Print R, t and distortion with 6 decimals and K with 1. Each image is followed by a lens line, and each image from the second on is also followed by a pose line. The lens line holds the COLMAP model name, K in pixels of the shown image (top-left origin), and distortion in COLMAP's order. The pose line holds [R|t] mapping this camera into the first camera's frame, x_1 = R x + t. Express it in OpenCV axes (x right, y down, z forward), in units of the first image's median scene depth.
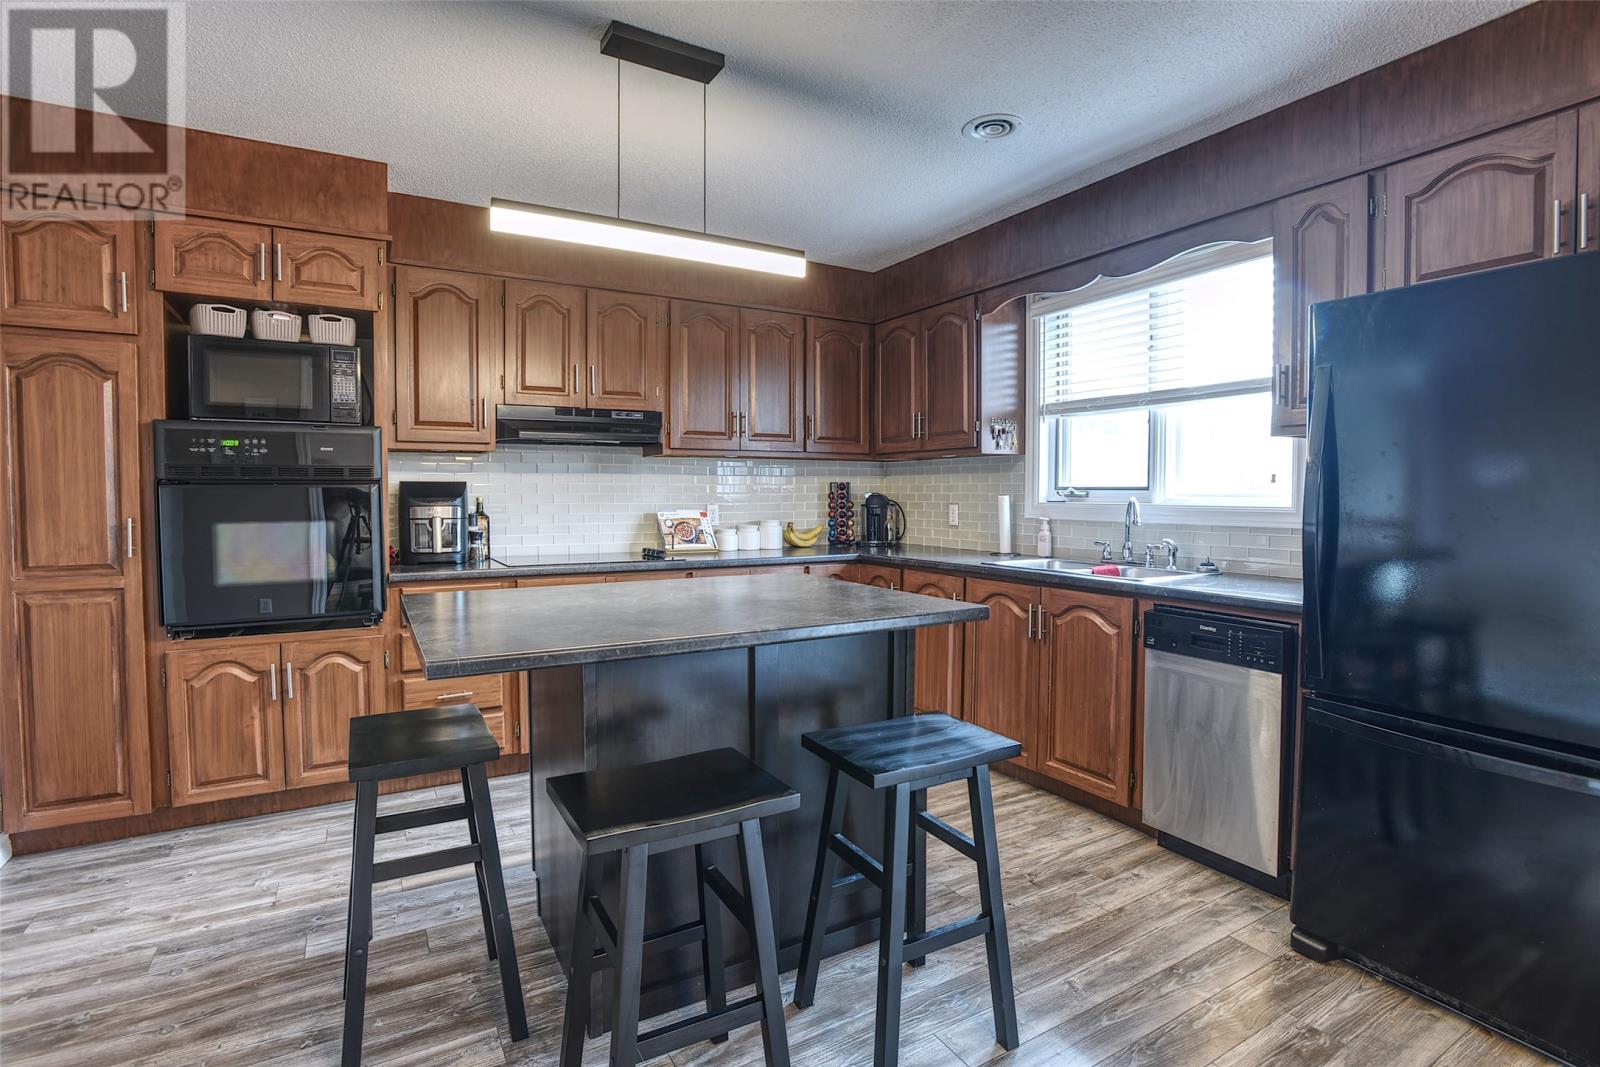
lens RADIAL K [[796.5, 0, 801.6], [0, 796.5, 533.5], [0, 0, 1]] dist [-0.032247, 0.003445]
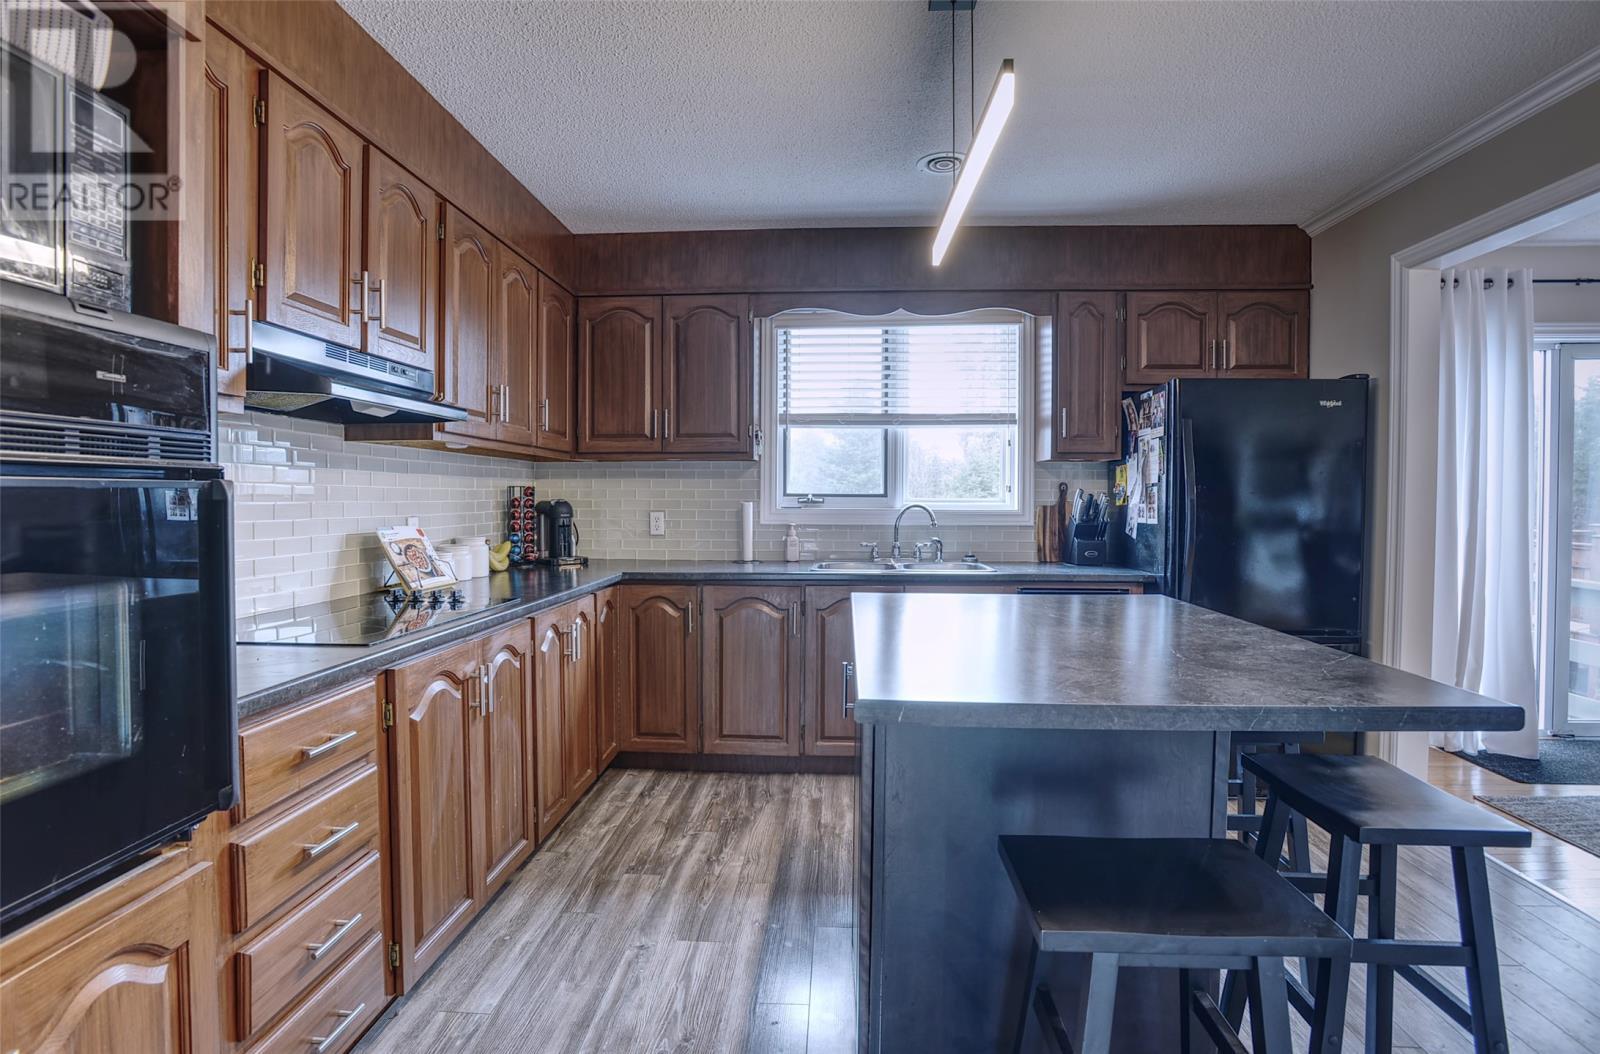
lens RADIAL K [[790.9, 0, 803.3], [0, 790.9, 511.3], [0, 0, 1]] dist [-0.021181, 0.000470]
pose [[0.540776, -0.014026, 0.841050, -0.632115], [0.040020, 0.999158, -0.009070, -0.028945], [-0.840214, 0.038564, 0.540881, 0.483714]]
